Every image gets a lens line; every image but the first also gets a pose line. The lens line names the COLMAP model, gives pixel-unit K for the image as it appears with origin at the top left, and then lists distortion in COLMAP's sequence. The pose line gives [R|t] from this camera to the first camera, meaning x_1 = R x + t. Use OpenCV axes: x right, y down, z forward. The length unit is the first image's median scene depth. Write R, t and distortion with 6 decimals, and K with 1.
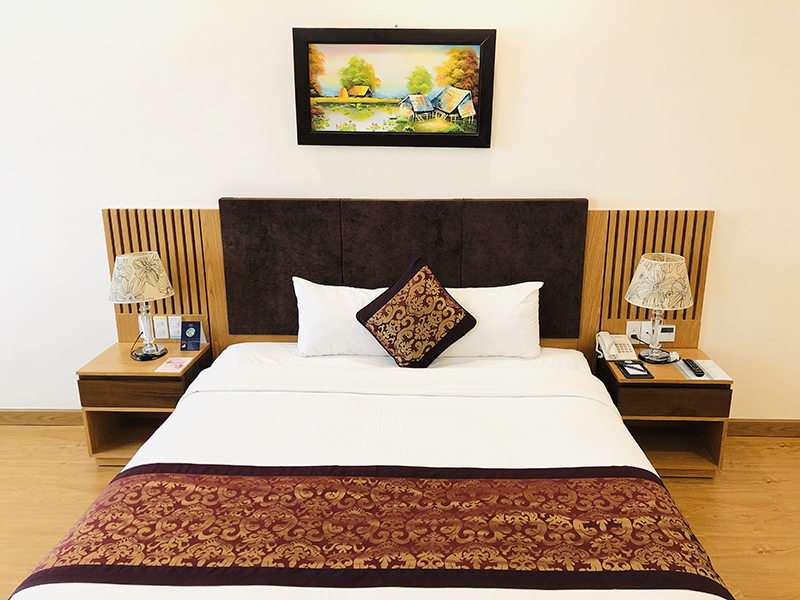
lens RADIAL K [[654.2, 0, 400.0], [0, 654.2, 300.0], [0, 0, 1]] dist [0.074462, -0.224907]
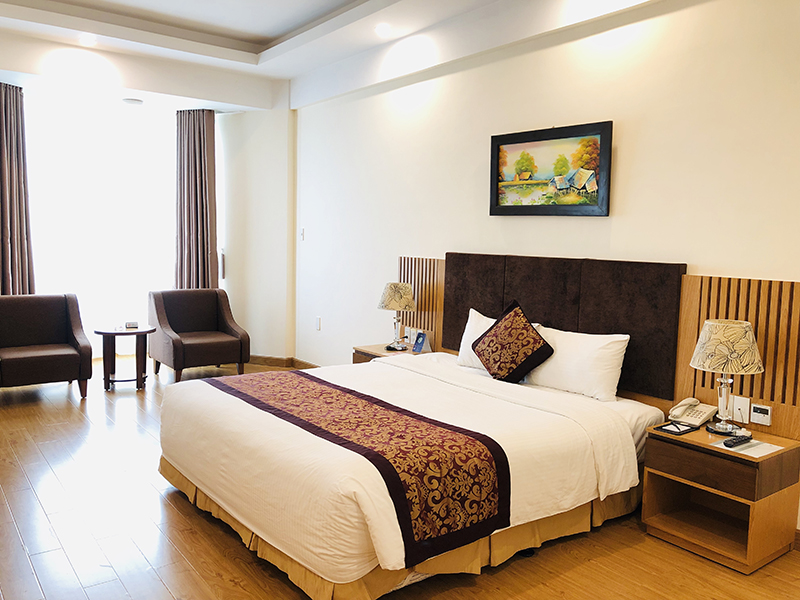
lens RADIAL K [[654.2, 0, 400.0], [0, 654.2, 300.0], [0, 0, 1]] dist [0.074462, -0.224907]
pose [[0.638217, 0.094721, -0.764007, 0.822021], [-0.246648, 0.965249, -0.086369, 0.106716], [0.729276, 0.243563, 0.639401, 0.014404]]
